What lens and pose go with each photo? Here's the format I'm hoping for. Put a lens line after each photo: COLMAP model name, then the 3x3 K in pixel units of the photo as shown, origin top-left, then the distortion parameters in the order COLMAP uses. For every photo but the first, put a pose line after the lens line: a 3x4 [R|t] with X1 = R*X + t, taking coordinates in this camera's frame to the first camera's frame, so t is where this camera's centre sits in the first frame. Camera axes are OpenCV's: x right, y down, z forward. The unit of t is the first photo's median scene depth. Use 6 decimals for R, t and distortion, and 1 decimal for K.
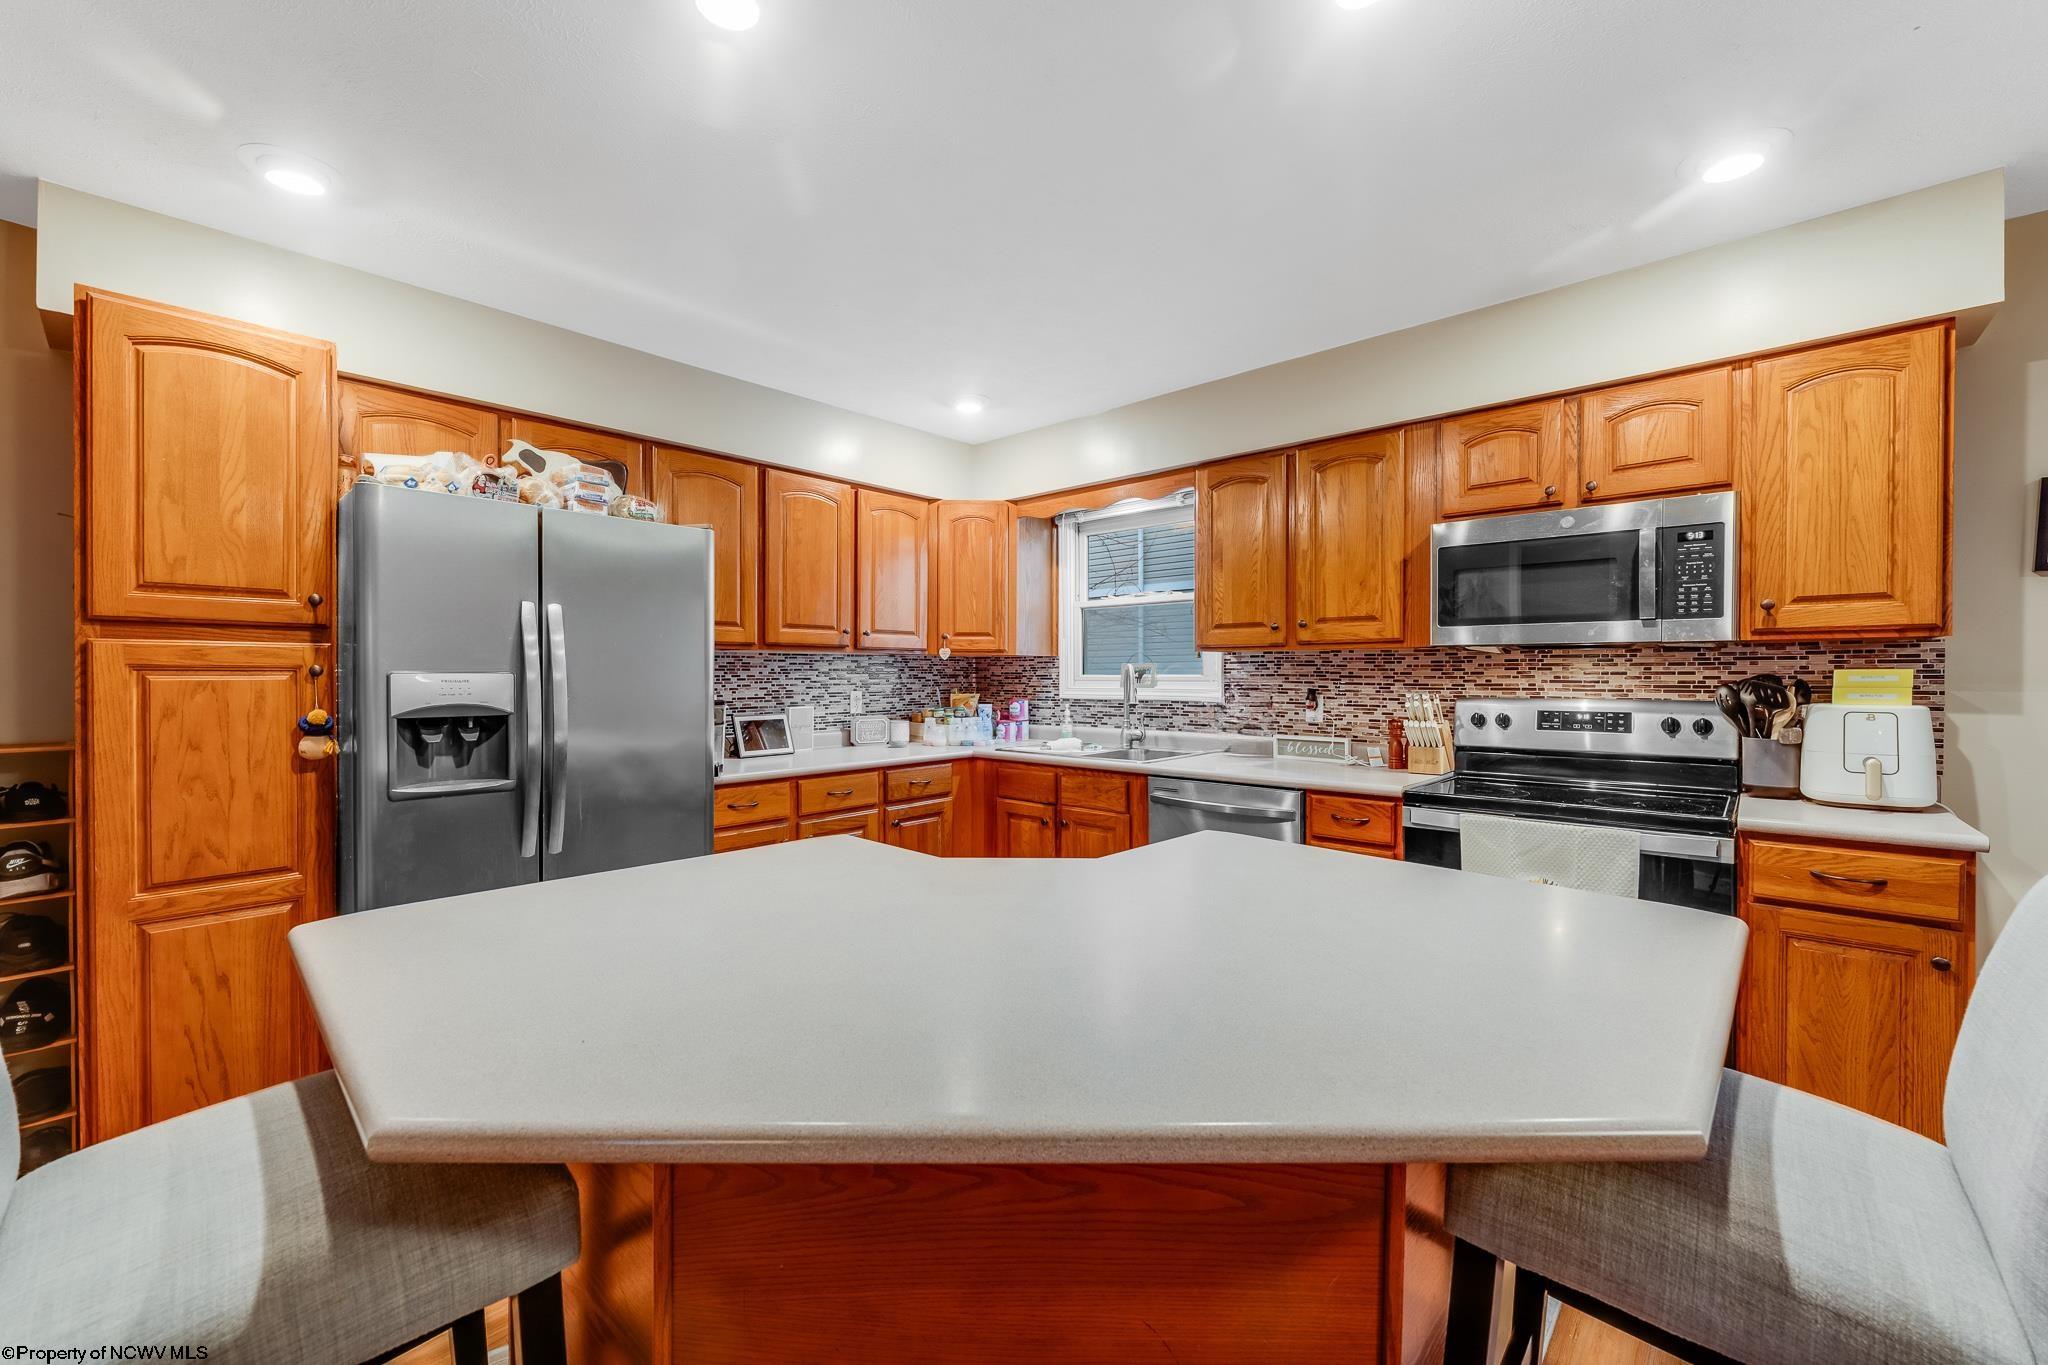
lens RADIAL K [[821.4, 0, 1024.0], [0, 821.4, 682.5], [0, 0, 1]] dist [-0.001341, -0.000053]
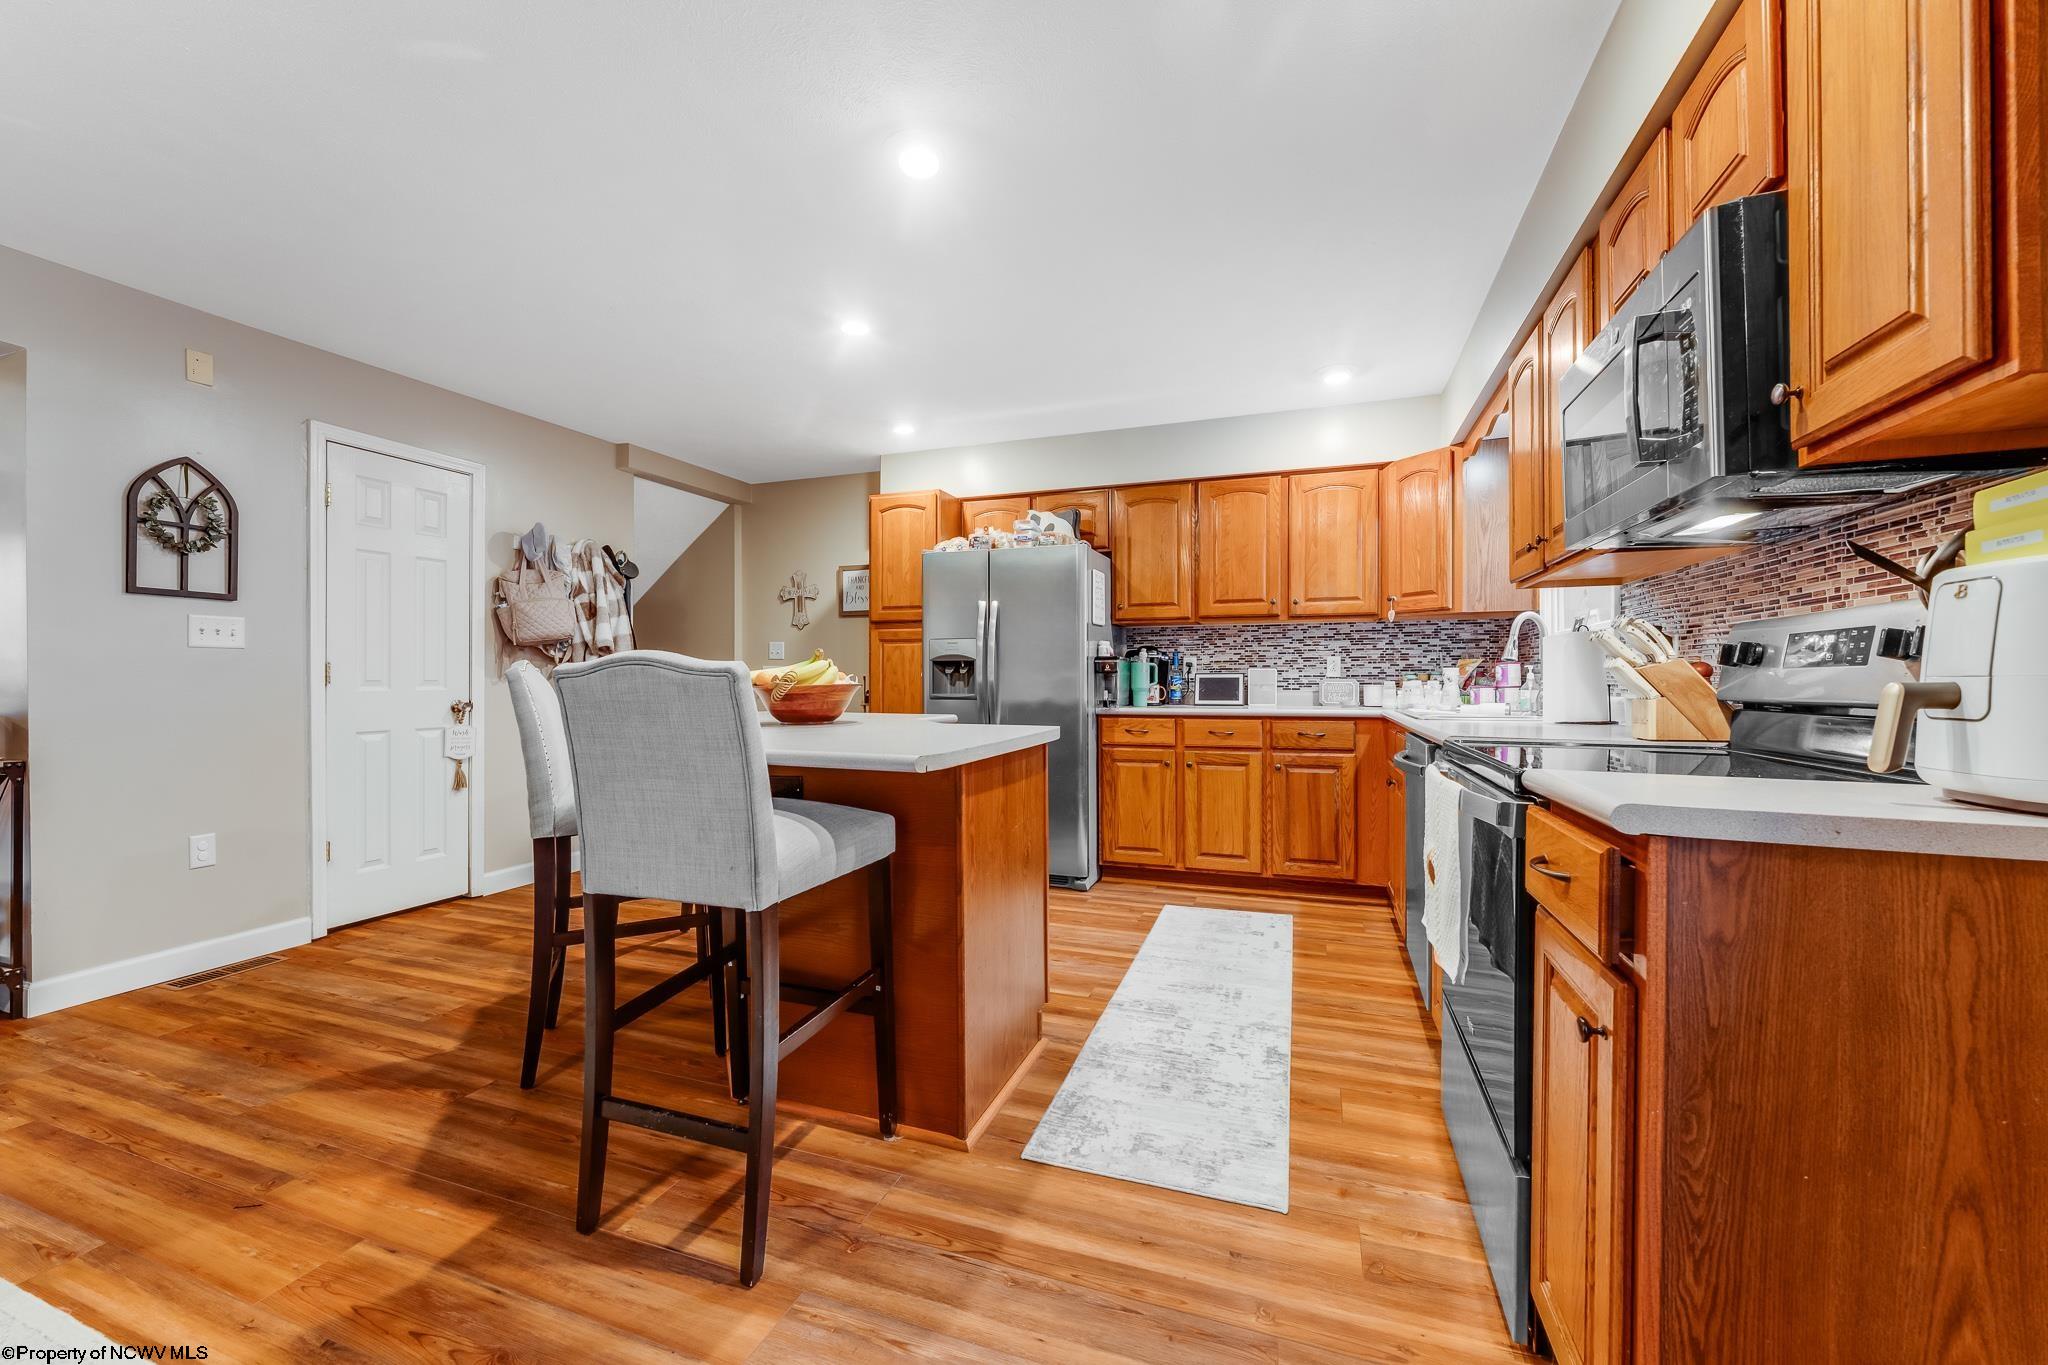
lens RADIAL K [[819.8, 0, 1012.6], [0, 819.8, 673.3], [0, 0, 1]] dist [-0.001900, -0.000282]
pose [[0.370432, -0.005457, -0.928843, 0.854635], [-0.008108, 0.999926, -0.009108, 0.061293], [0.928824, 0.010905, 0.370361, 0.271307]]
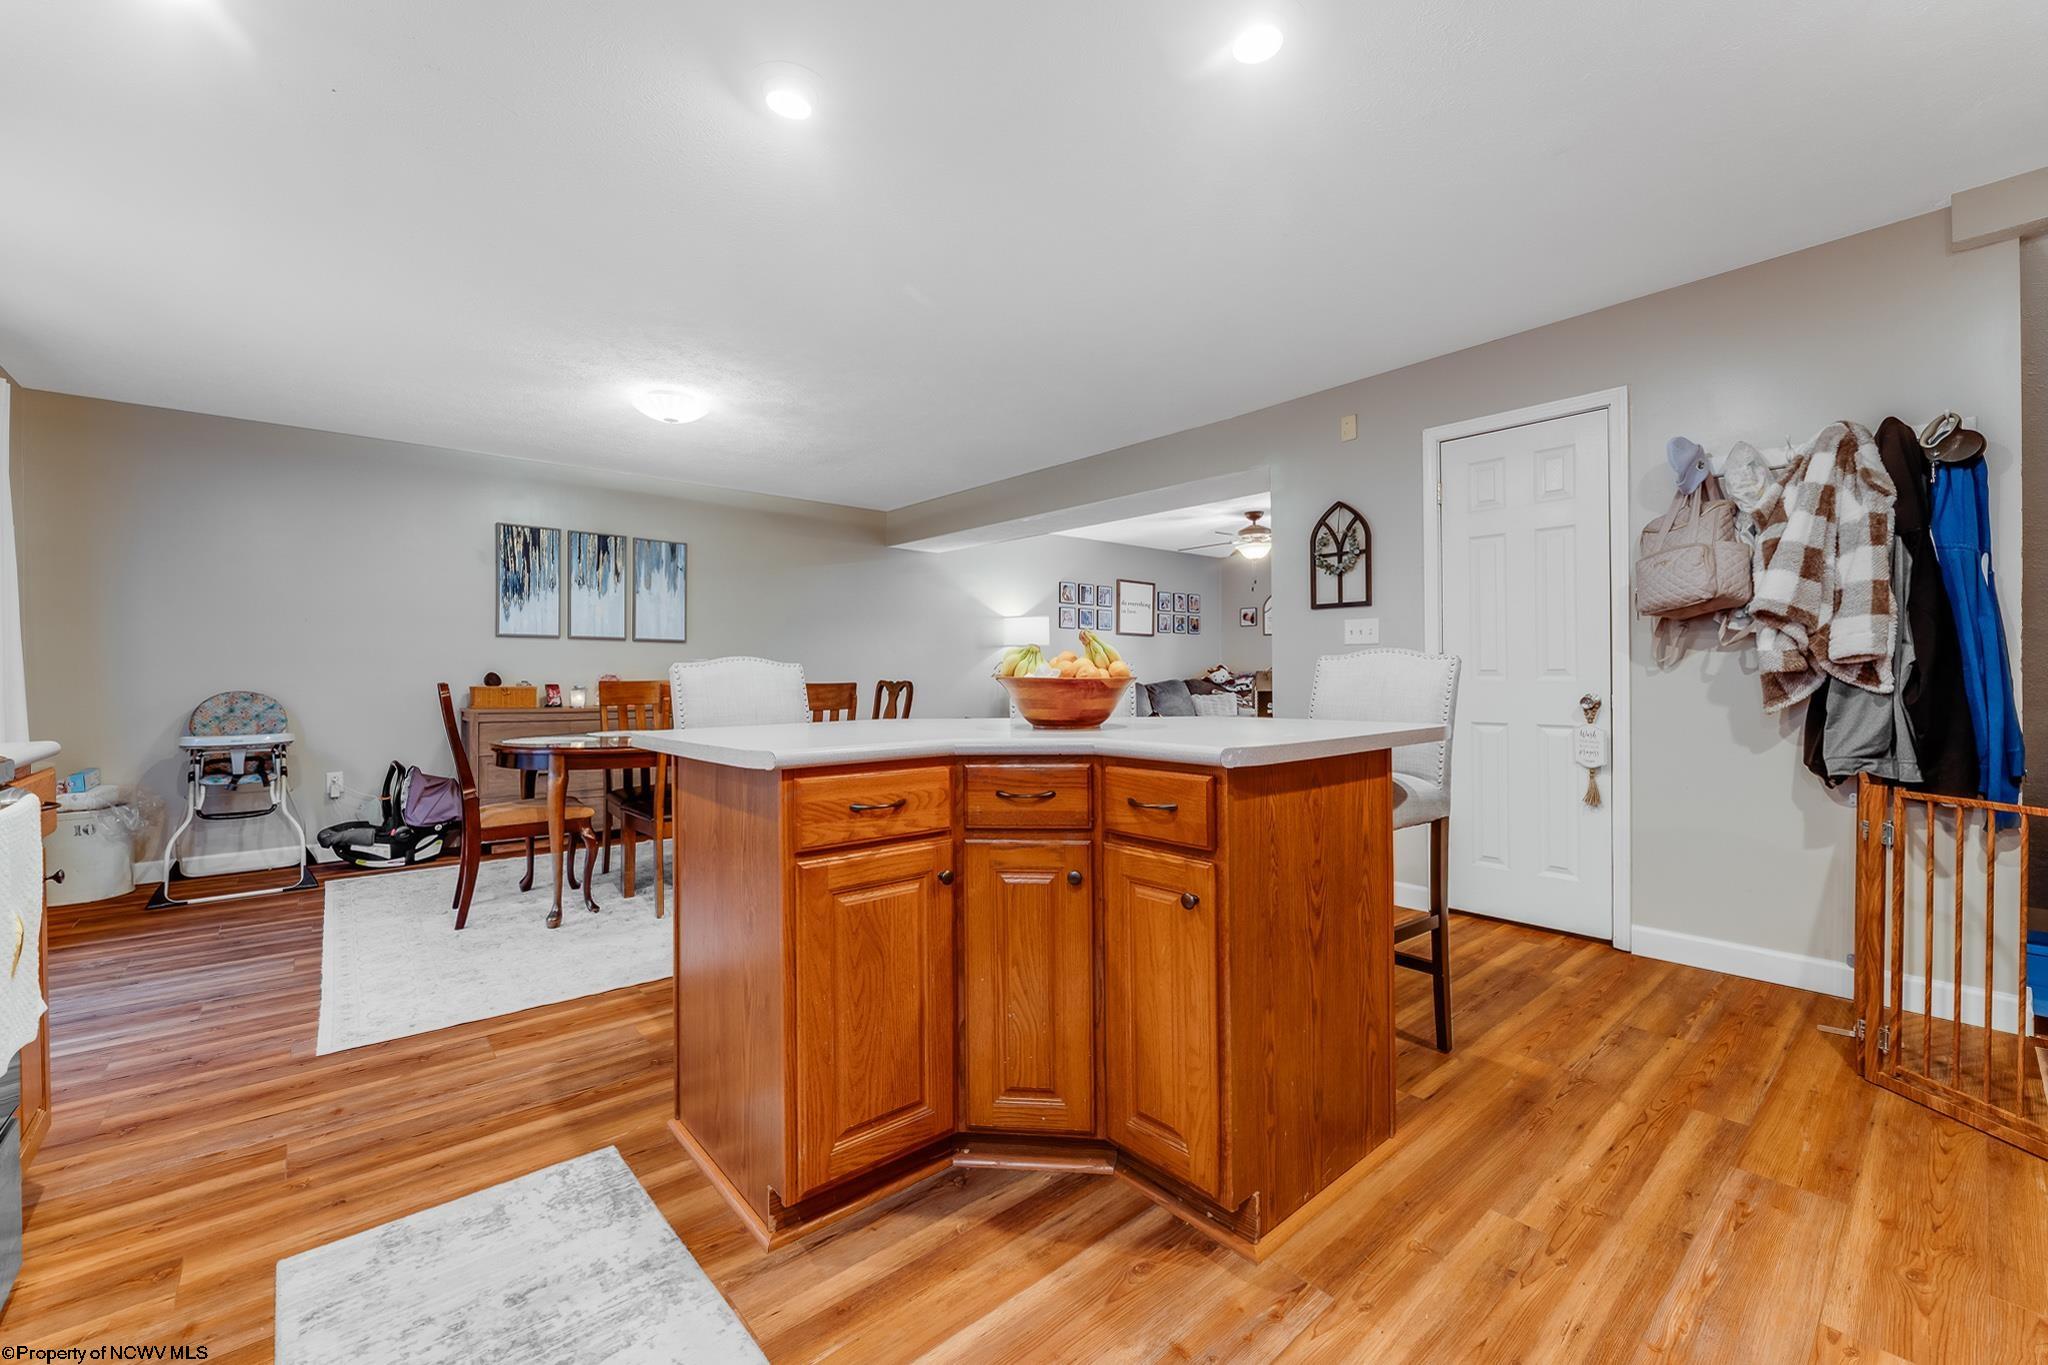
lens RADIAL K [[819.8, 0, 1012.6], [0, 819.8, 673.3], [0, 0, 1]] dist [-0.001900, -0.000282]
pose [[-0.991122, 0.007534, 0.132744, -0.067020], [0.008569, 0.999937, 0.007228, 0.058945], [-0.132681, 0.008301, -0.991124, 1.051801]]
